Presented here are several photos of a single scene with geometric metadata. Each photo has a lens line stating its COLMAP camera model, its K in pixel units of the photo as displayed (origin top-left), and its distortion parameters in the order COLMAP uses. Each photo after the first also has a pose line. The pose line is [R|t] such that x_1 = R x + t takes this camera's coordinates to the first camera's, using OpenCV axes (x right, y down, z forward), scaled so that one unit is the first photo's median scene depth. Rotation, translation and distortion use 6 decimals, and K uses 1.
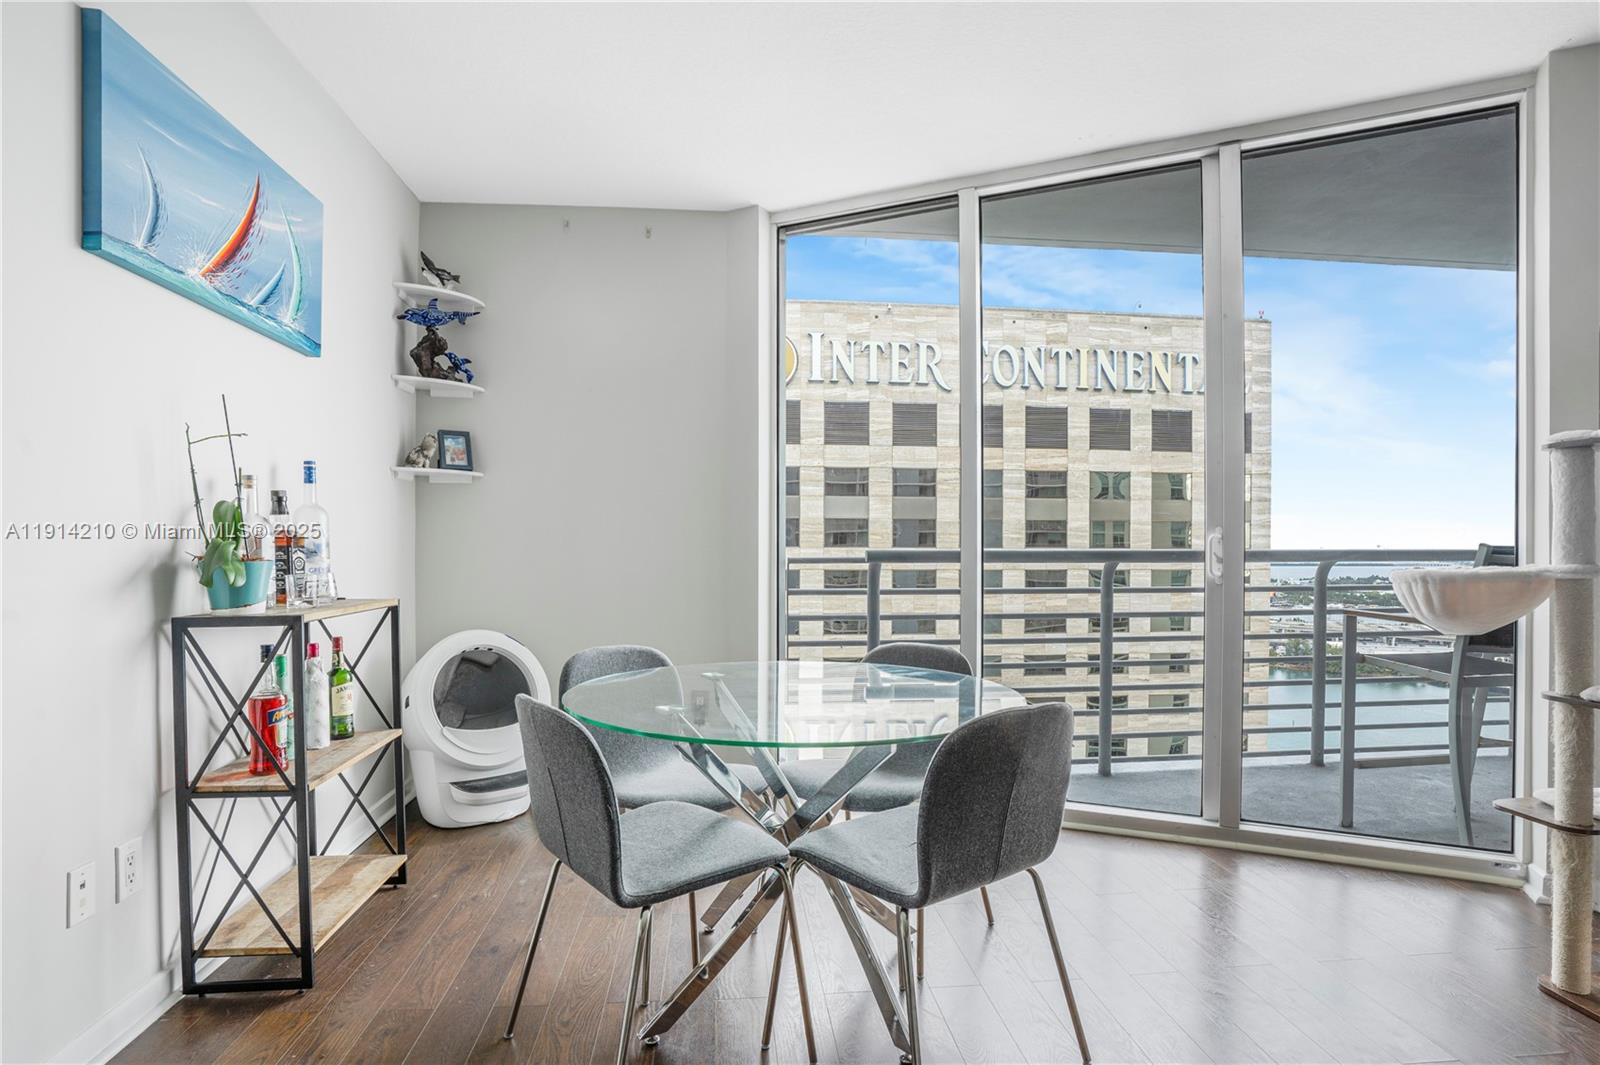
lens RADIAL K [[839.7, 0, 796.3], [0, 839.7, 556.1], [0, 0, 1]] dist [-0.045156, 0.001365]
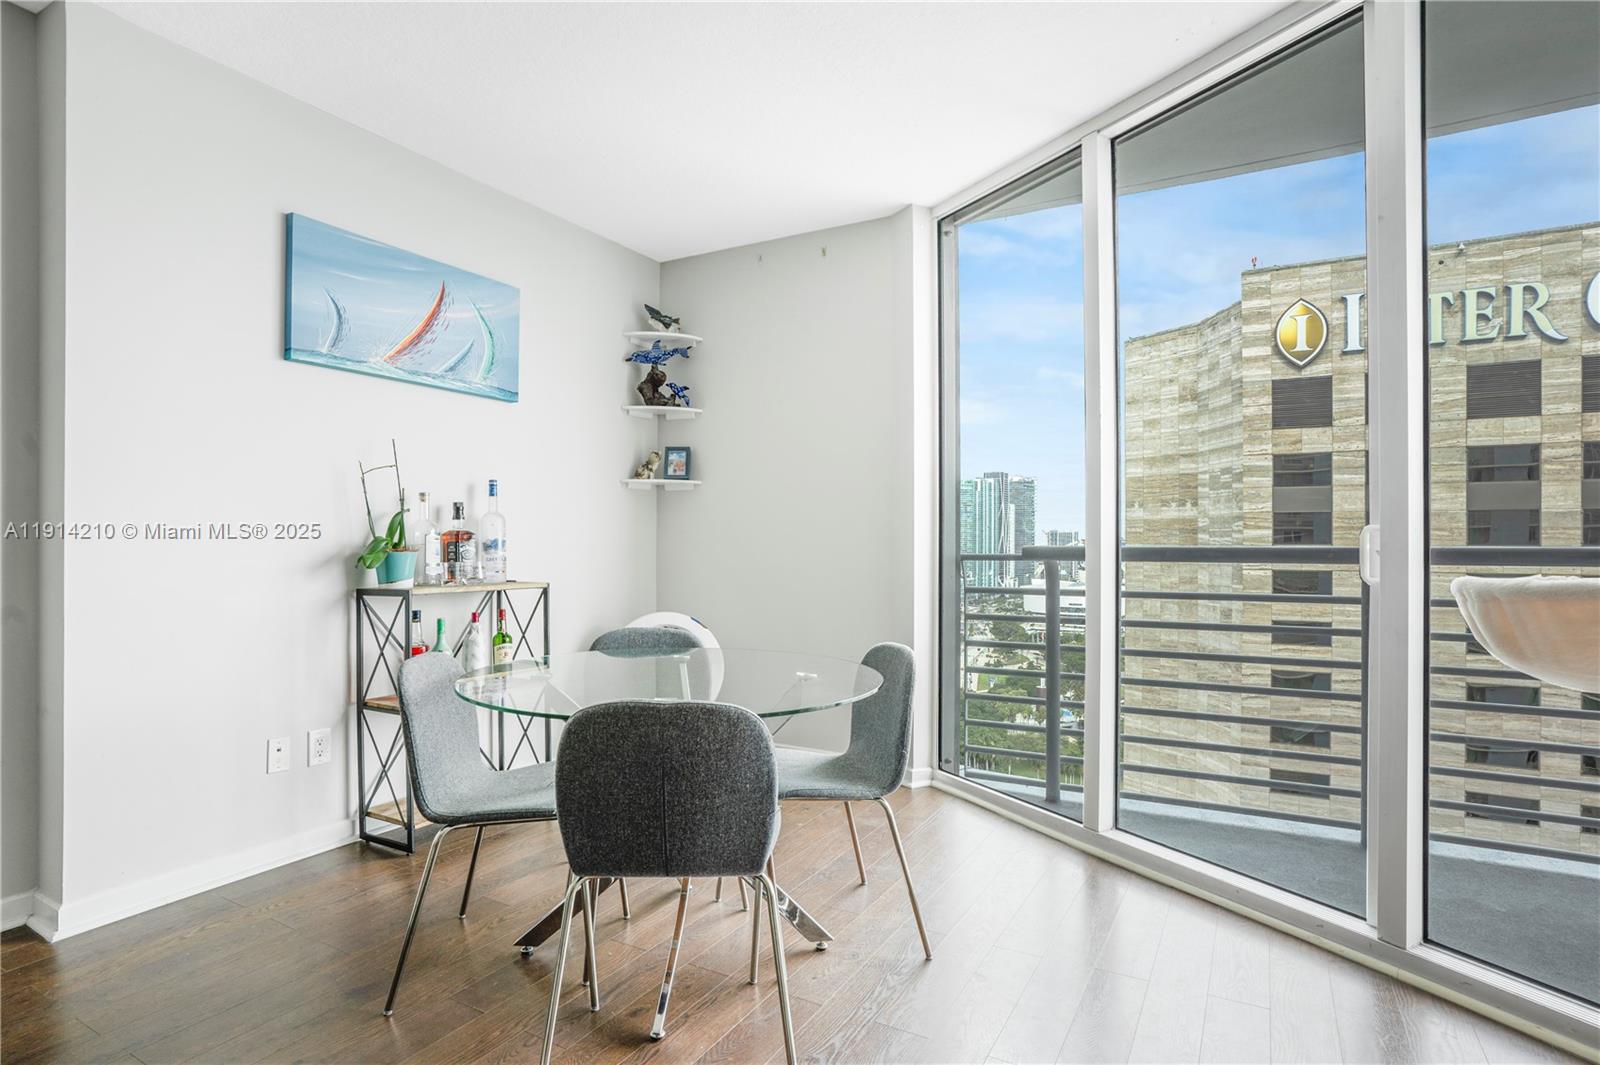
lens RADIAL K [[825.3, 0, 804.2], [0, 825.3, 541.4], [0, 0, 1]] dist [-0.080965, 0.049535]
pose [[0.819808, -0.001190, -0.572637, 0.429911], [-0.007366, 0.999893, -0.012623, 0.000264], [0.572591, 0.014567, 0.819712, 0.131329]]
